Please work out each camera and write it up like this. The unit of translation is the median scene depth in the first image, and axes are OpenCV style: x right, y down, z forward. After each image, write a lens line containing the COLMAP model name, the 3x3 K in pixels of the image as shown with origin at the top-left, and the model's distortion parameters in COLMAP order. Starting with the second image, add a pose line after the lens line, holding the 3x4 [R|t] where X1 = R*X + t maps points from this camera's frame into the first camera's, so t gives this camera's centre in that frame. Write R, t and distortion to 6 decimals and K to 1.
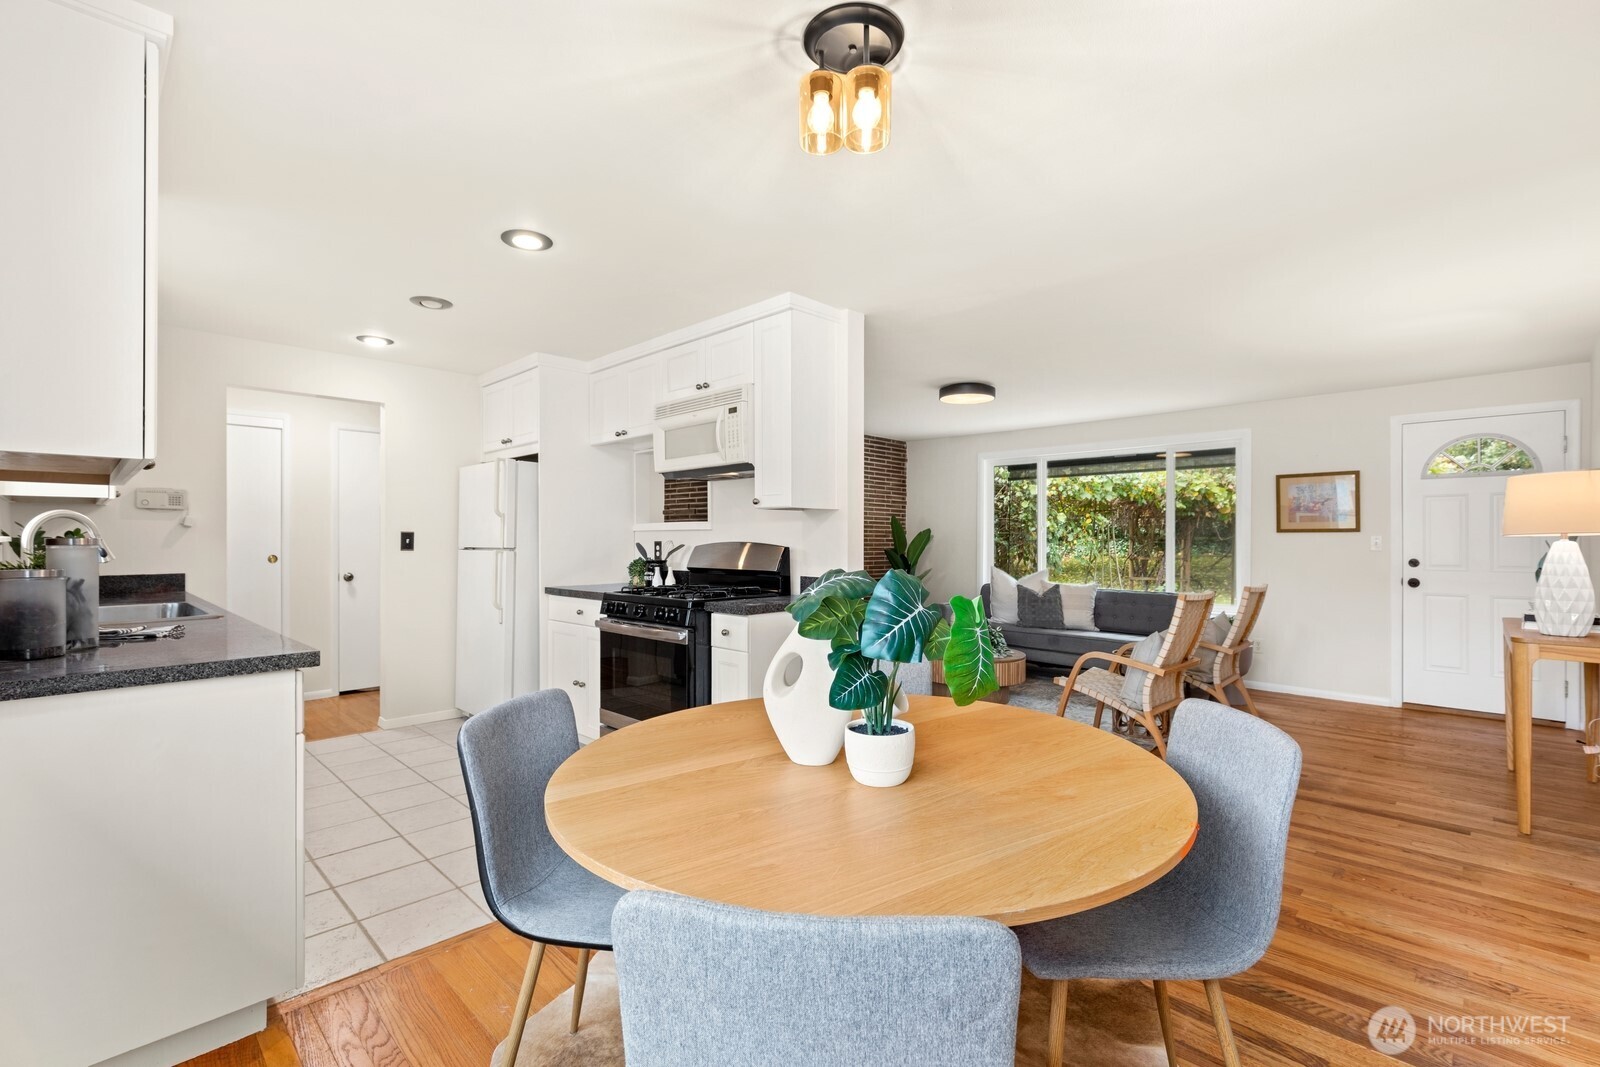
lens RADIAL K [[719.3, 0, 801.0], [0, 719.3, 538.6], [0, 0, 1]] dist [0.003644, 0.000436]
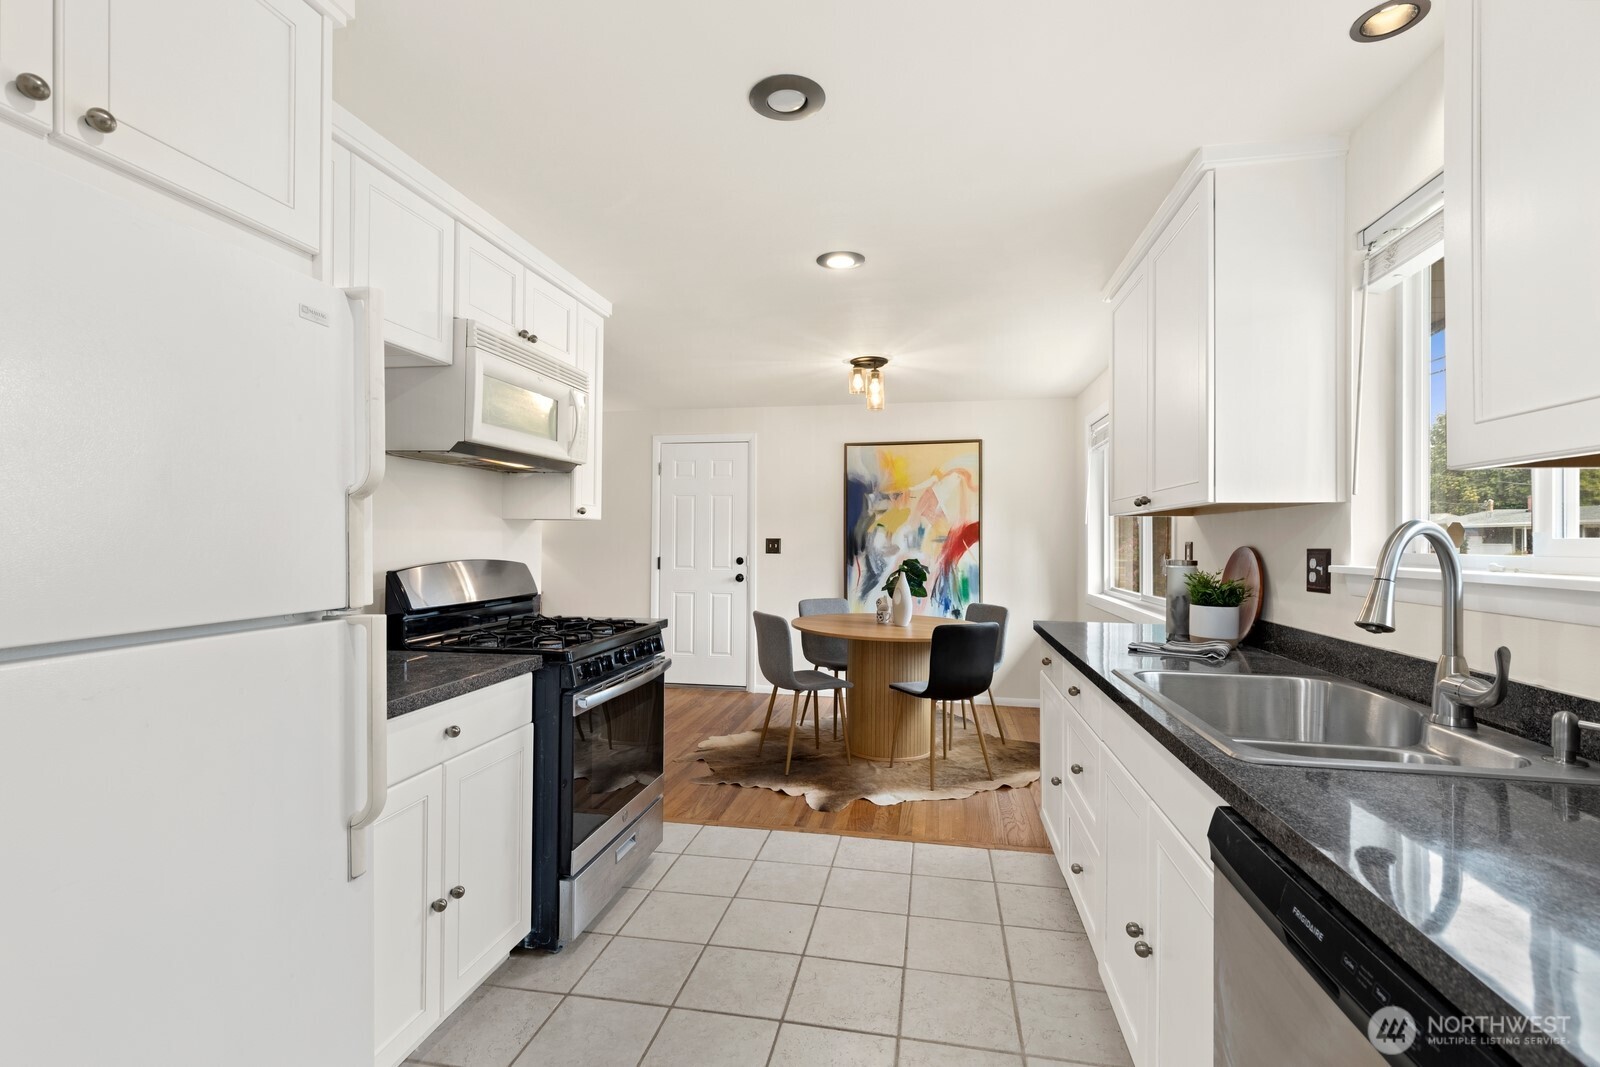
lens RADIAL K [[719.3, 0, 801.0], [0, 719.3, 538.6], [0, 0, 1]] dist [0.003644, 0.000436]
pose [[-0.553871, -0.004342, 0.832591, -0.768653], [-0.003630, 0.999989, 0.002800, -0.017423], [-0.832595, -0.001471, -0.553881, 1.038355]]
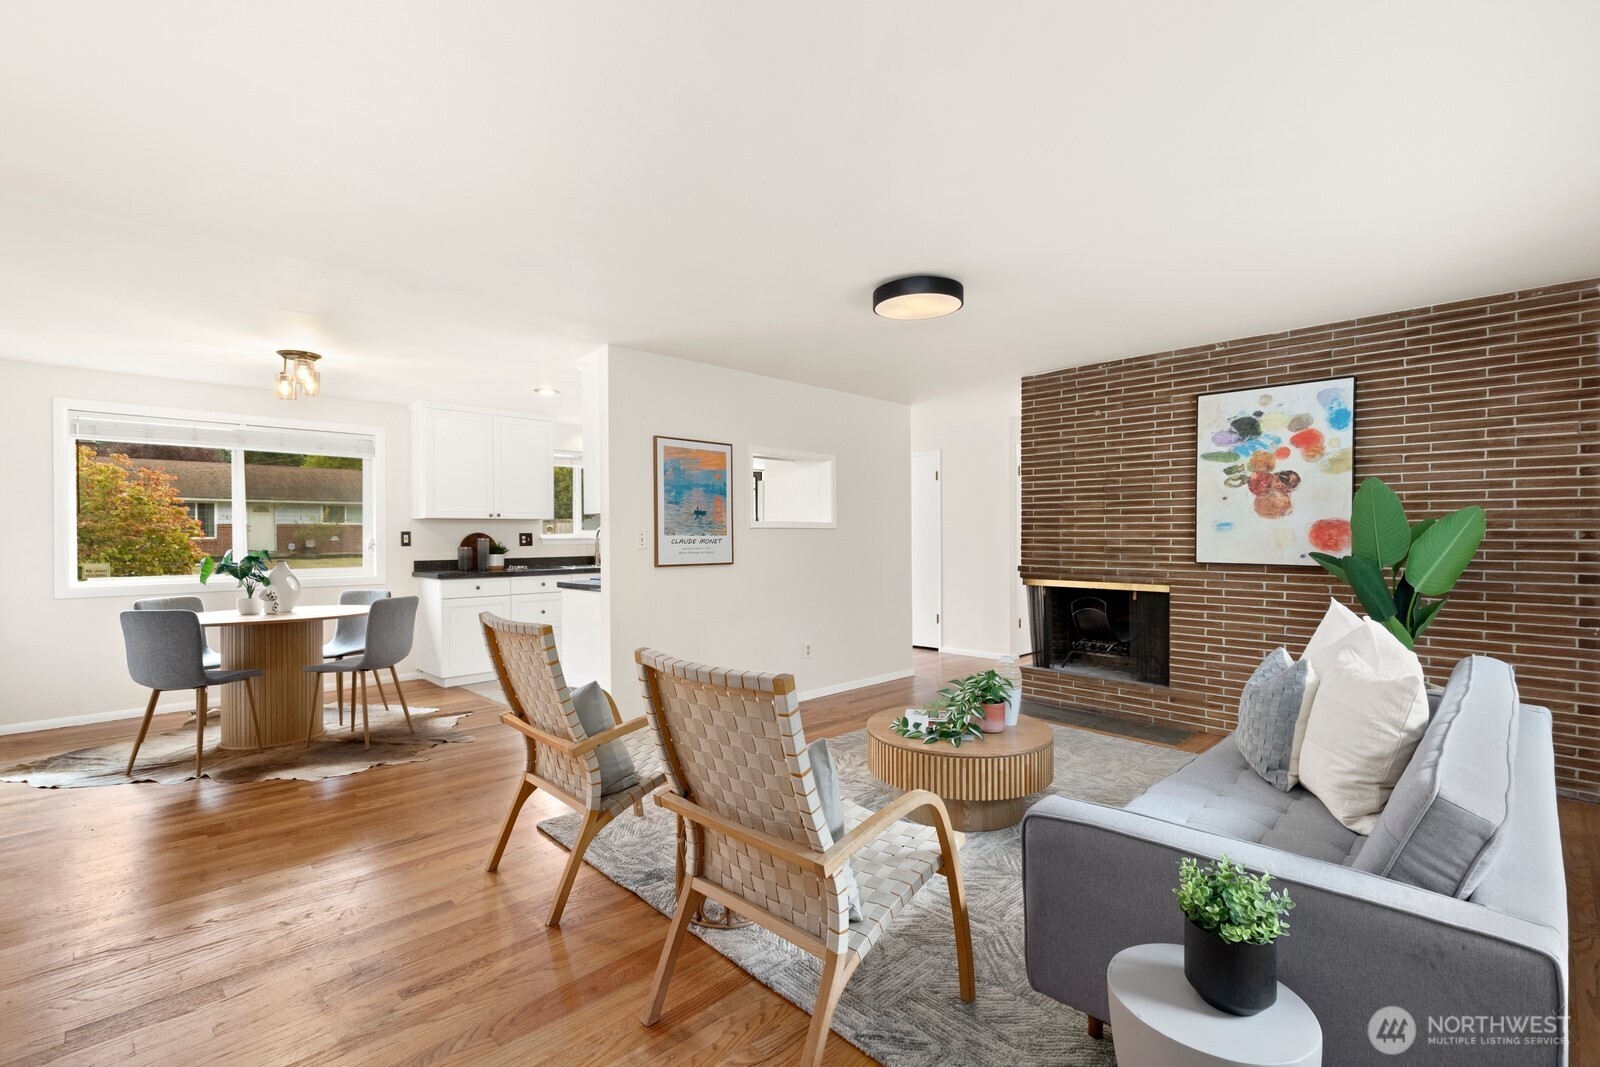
lens RADIAL K [[719.3, 0, 801.0], [0, 719.3, 538.6], [0, 0, 1]] dist [0.003644, 0.000436]
pose [[-0.020303, 0.002040, -0.999792, 1.073323], [0.005155, 0.999985, 0.001936, 0.002359], [0.999781, -0.005115, -0.020313, 1.145074]]
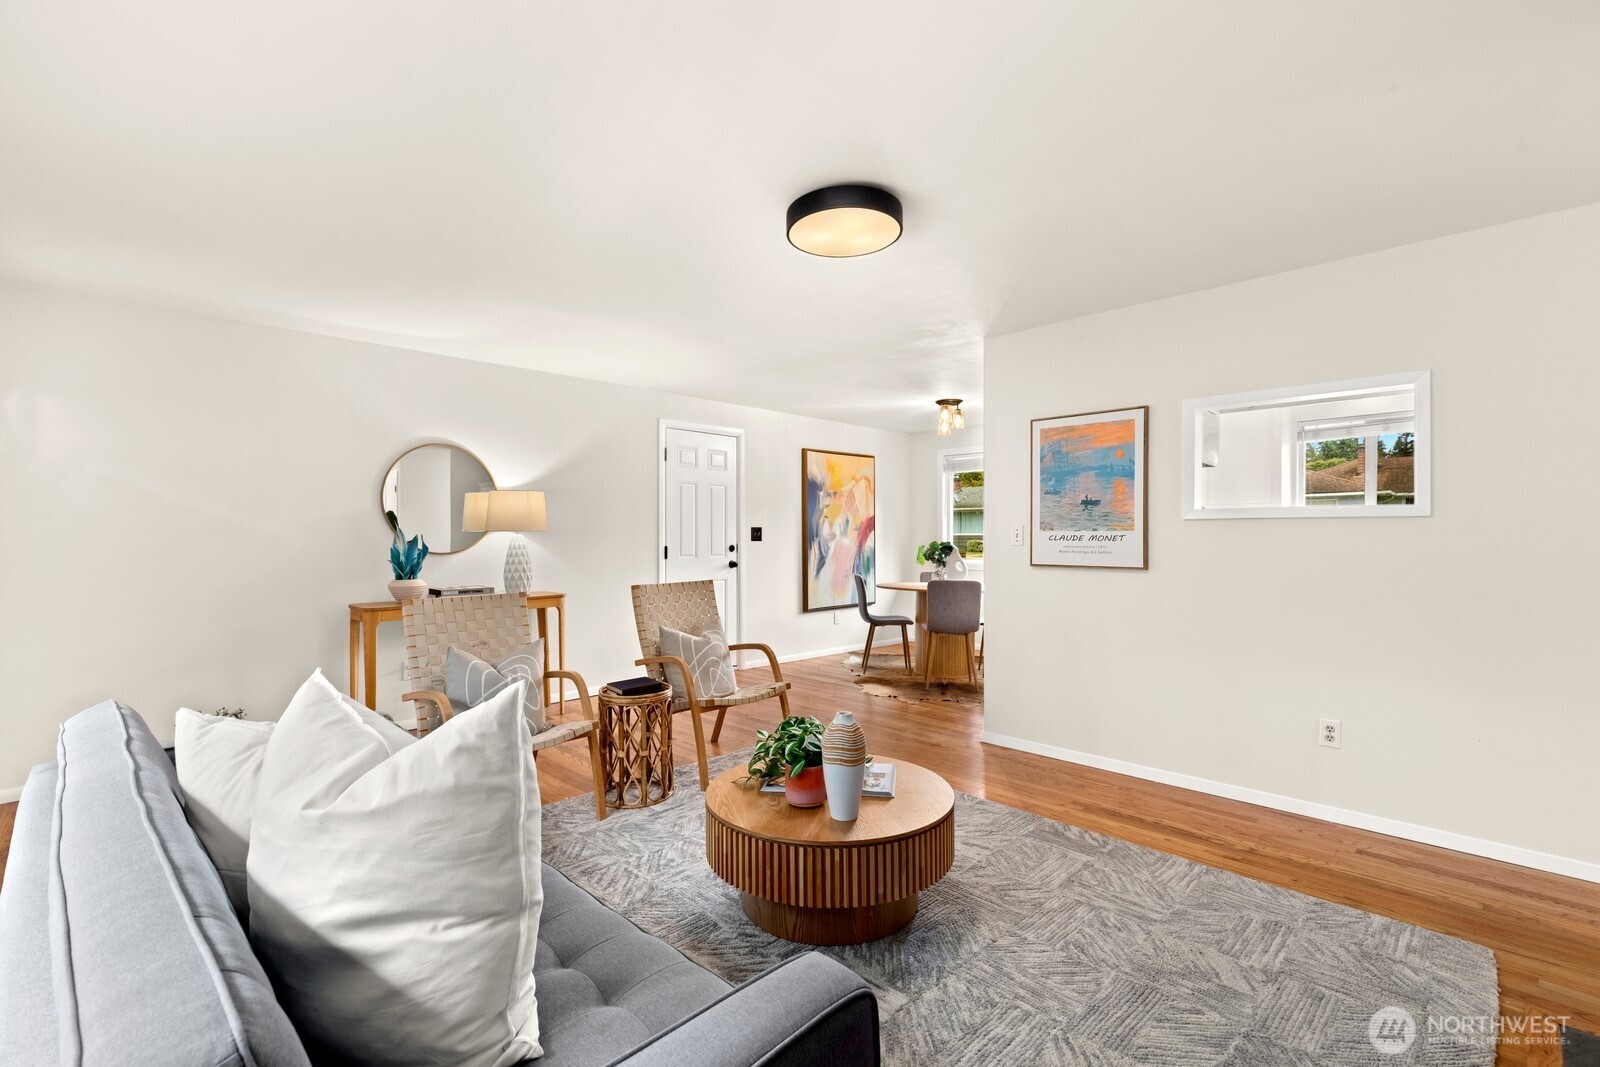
lens RADIAL K [[719.3, 0, 801.0], [0, 719.3, 538.6], [0, 0, 1]] dist [0.003644, 0.000436]
pose [[-0.999955, 0.001148, 0.009385, 0.317079], [0.001187, 0.999991, 0.004143, 0.004323], [-0.009380, 0.004154, -0.999947, 1.858592]]
